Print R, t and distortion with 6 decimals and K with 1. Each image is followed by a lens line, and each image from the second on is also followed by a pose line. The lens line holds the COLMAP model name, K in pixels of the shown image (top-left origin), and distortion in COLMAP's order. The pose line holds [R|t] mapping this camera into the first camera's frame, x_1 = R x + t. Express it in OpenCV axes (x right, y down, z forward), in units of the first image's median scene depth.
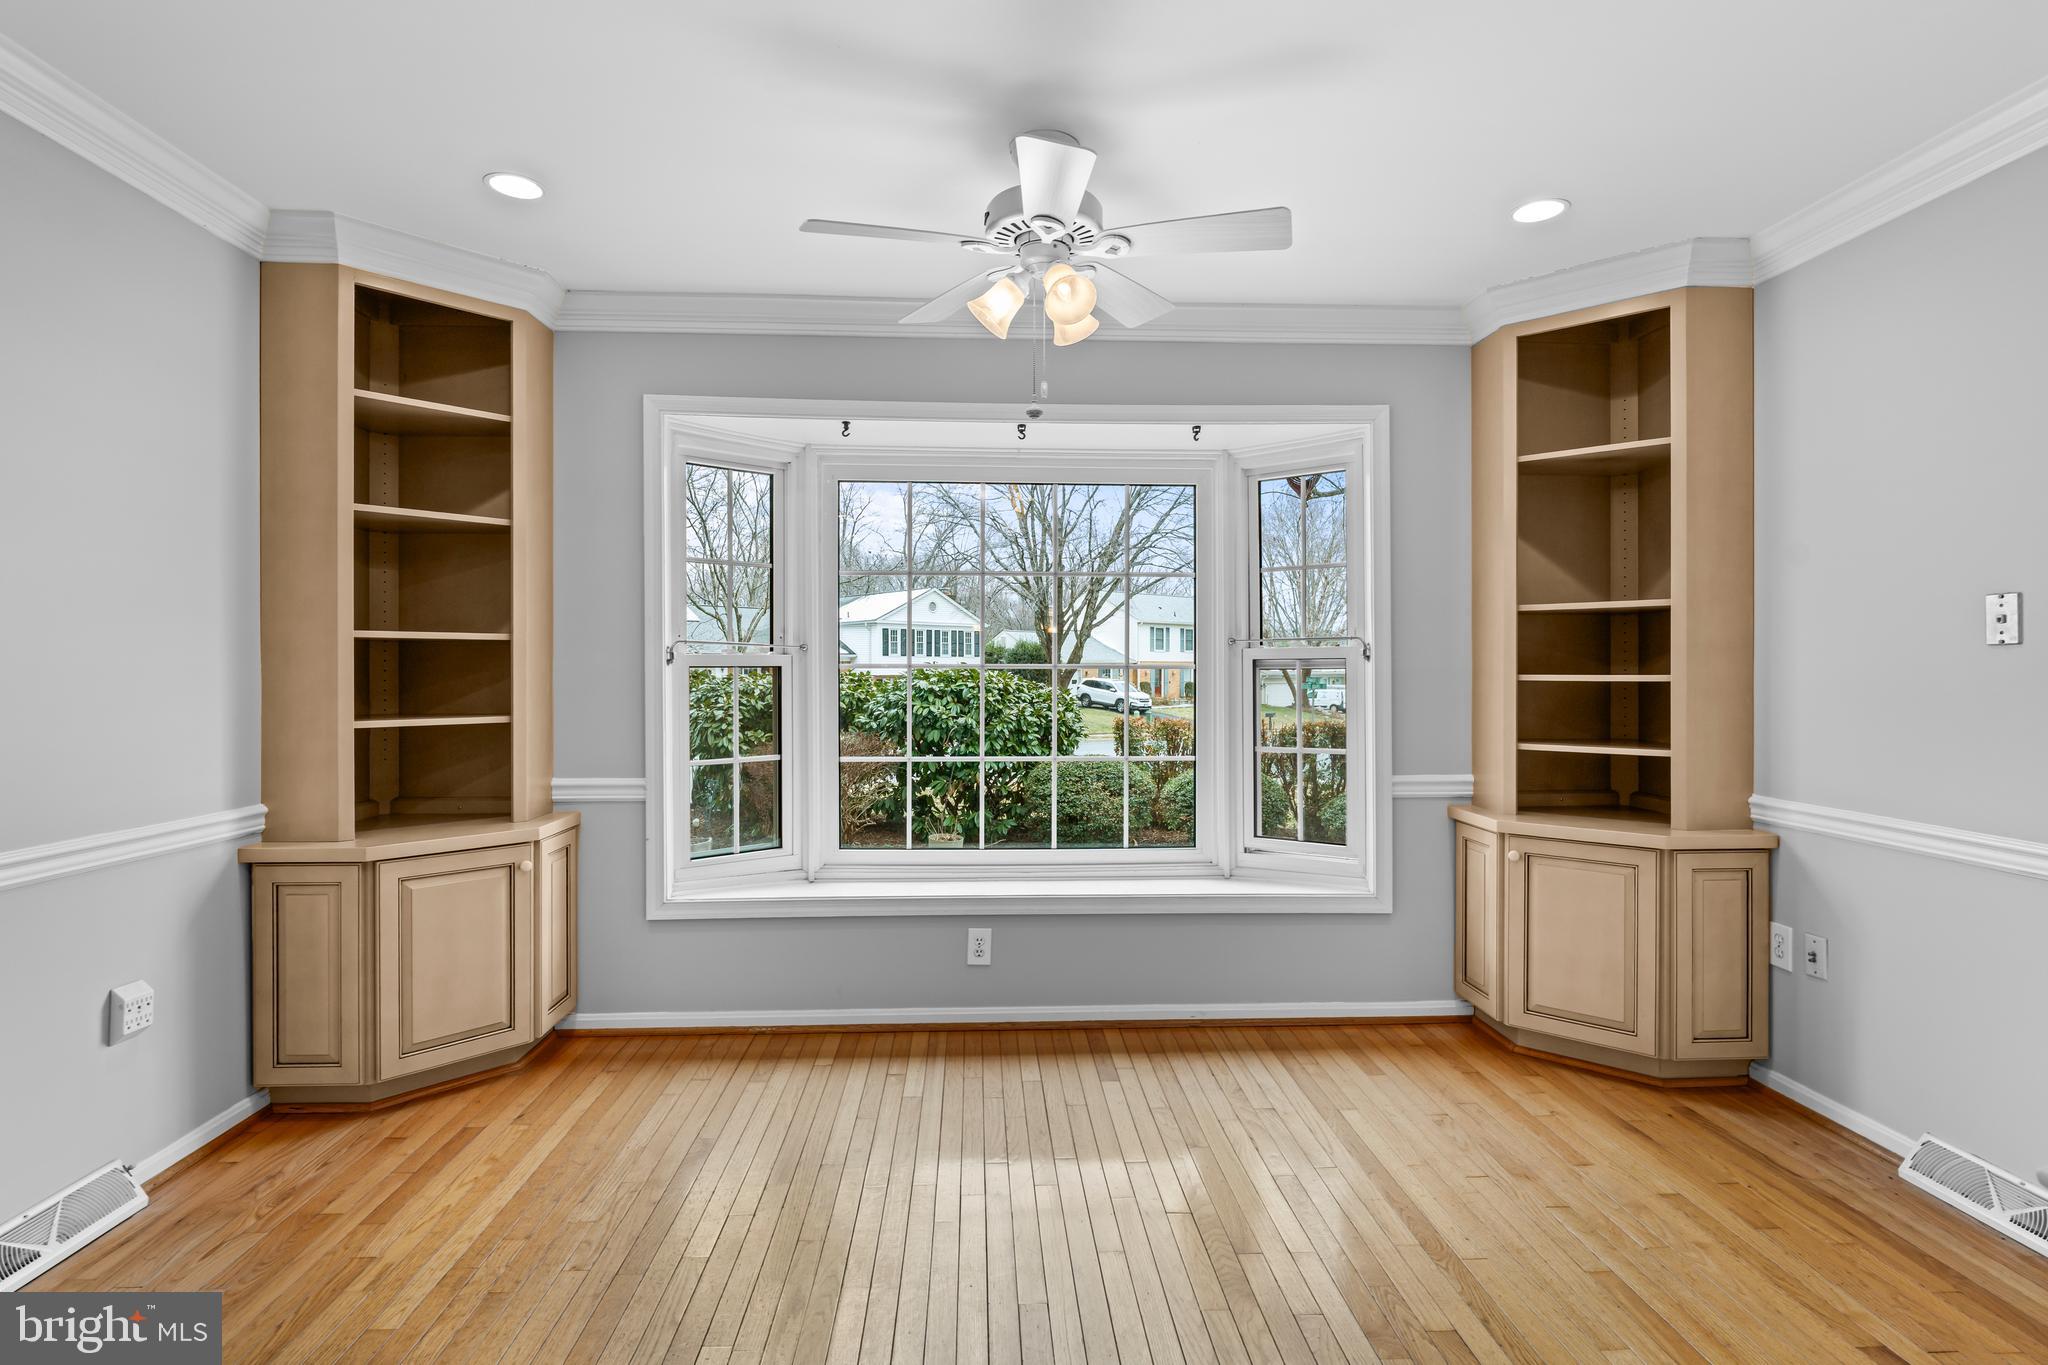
lens RADIAL K [[1018.1, 0, 1008.9], [0, 1018.1, 664.9], [0, 0, 1]] dist [-0.001903, -0.000020]
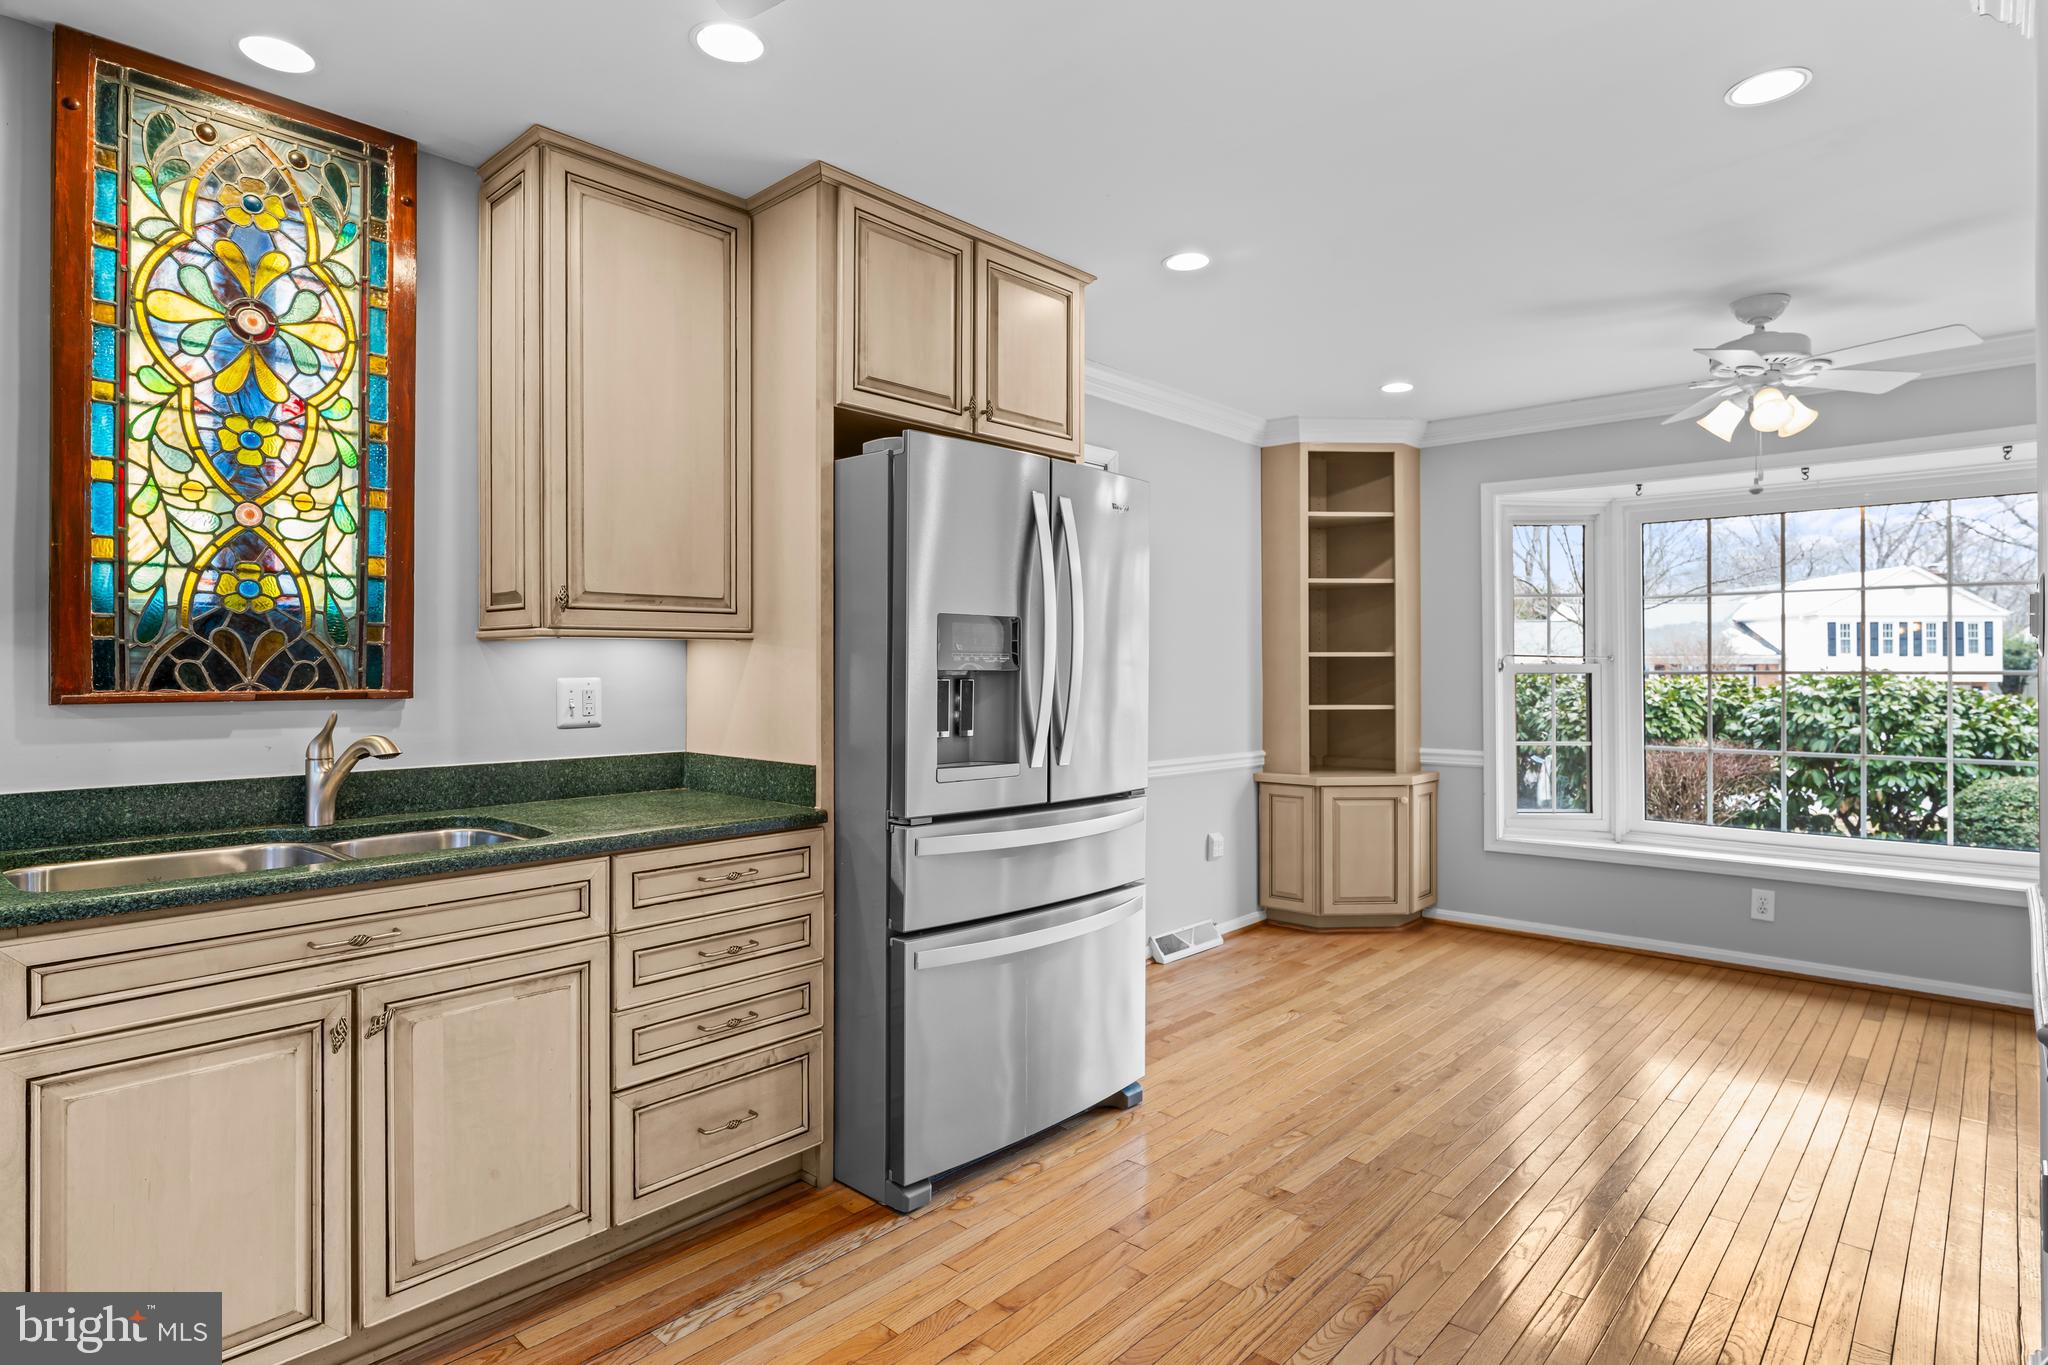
lens RADIAL K [[1099.2, 0, 1014.7], [0, 1099.2, 670.4], [0, 0, 1]] dist [-0.012544, 0.002922]
pose [[0.713458, -0.001385, -0.700697, 0.262350], [0.002683, 0.999996, 0.000755, -0.005634], [0.700693, -0.002418, 0.713459, -0.581931]]
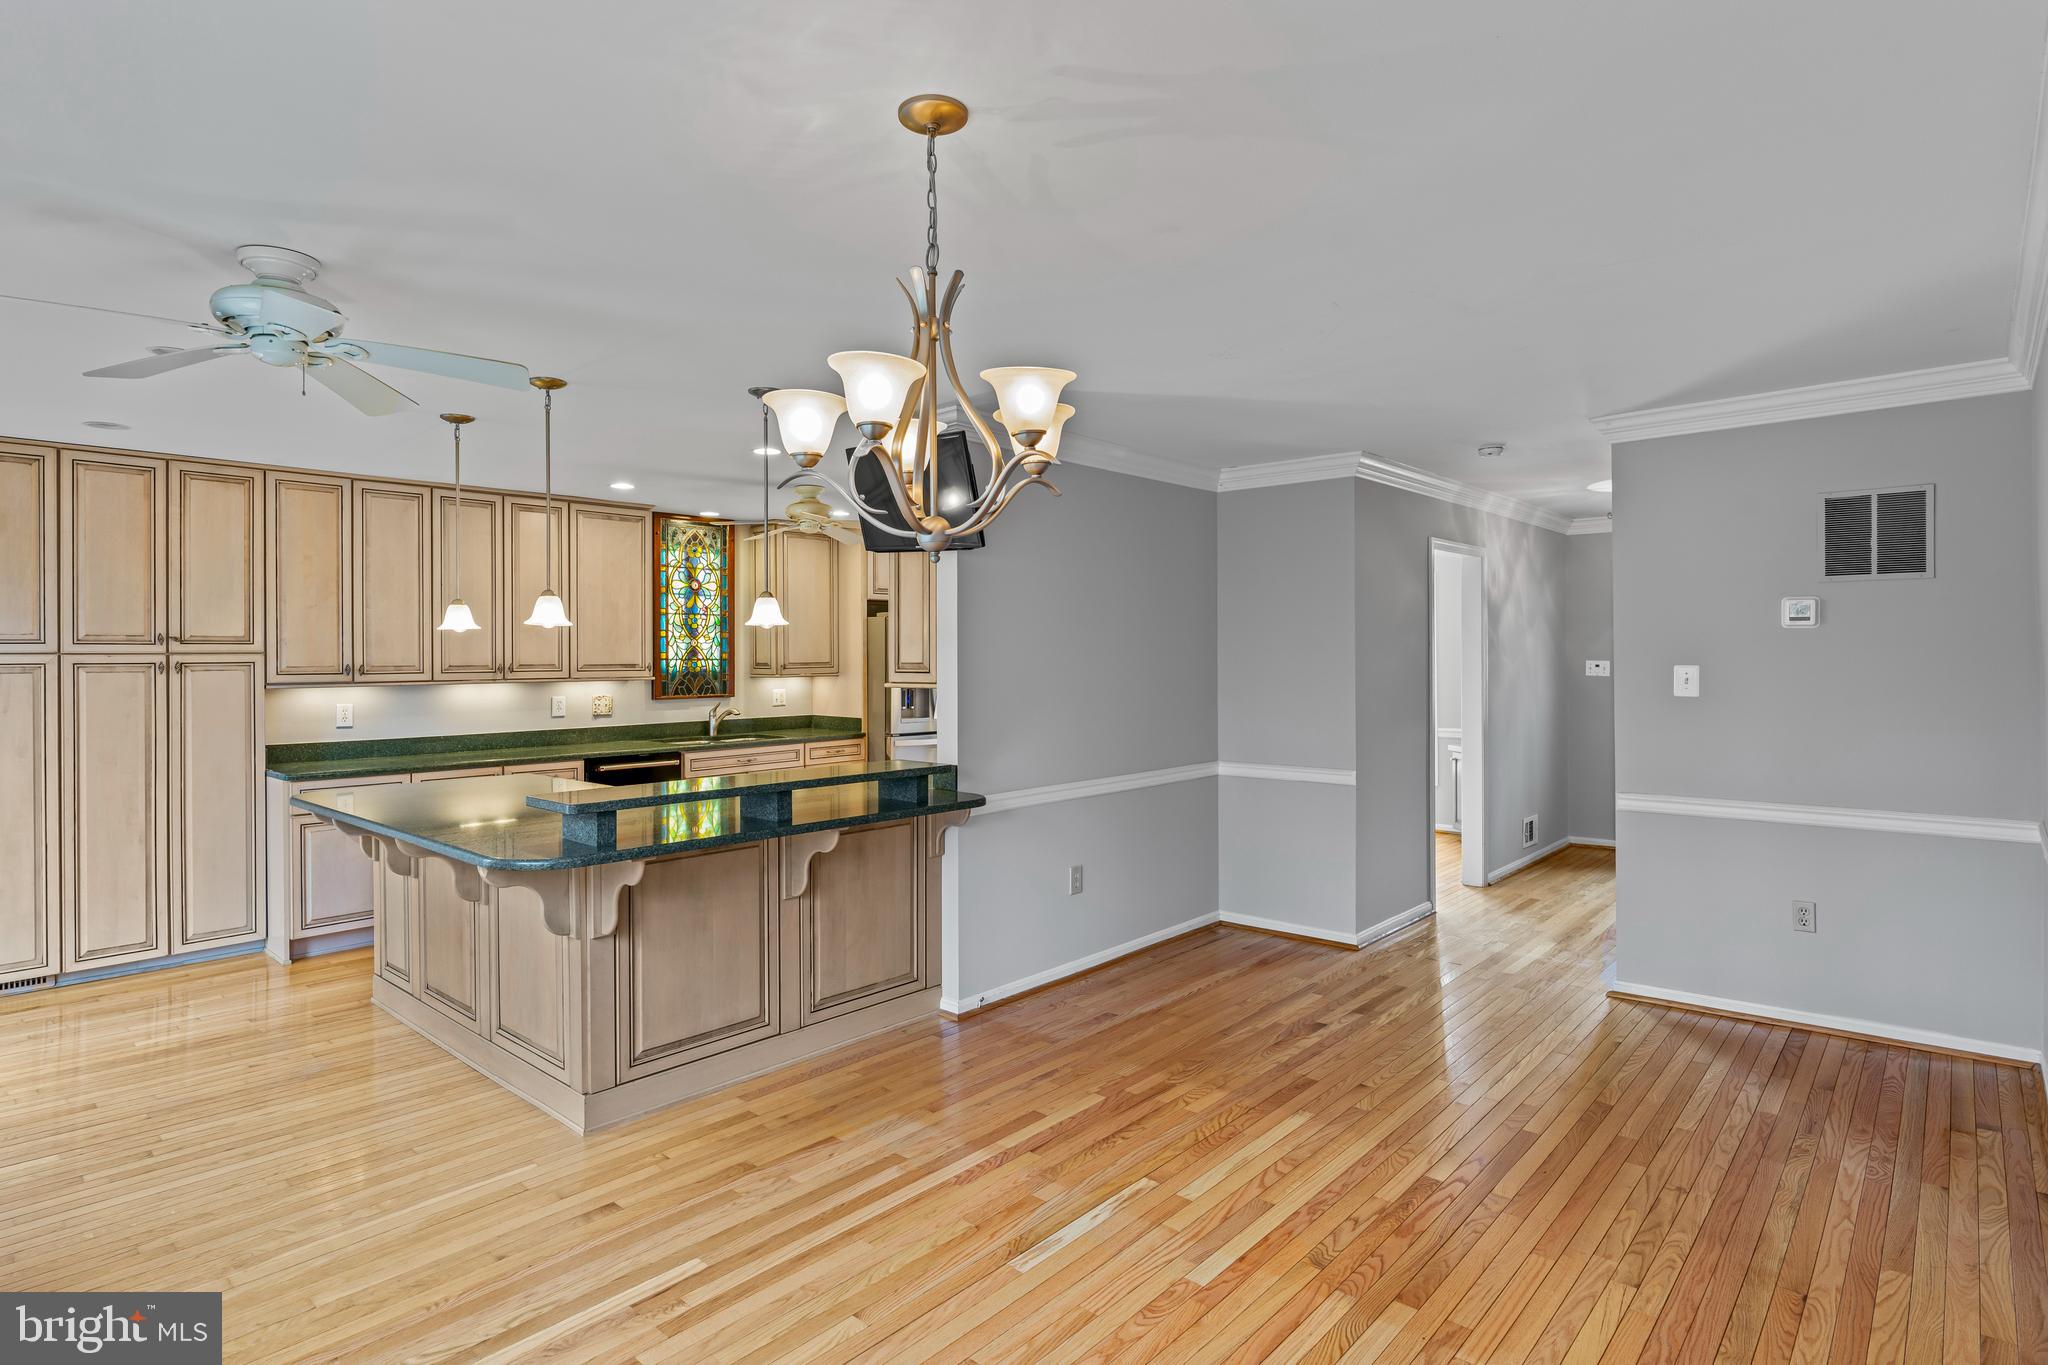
lens RADIAL K [[1099.2, 0, 1025.8], [0, 1099.2, 654.2], [0, 0, 1]] dist [-0.012544, 0.002922]
pose [[0.717384, -0.003485, -0.696670, 1.563083], [0.006627, 0.999976, 0.001822, -0.080138], [0.696647, -0.005924, 0.717390, -1.610690]]
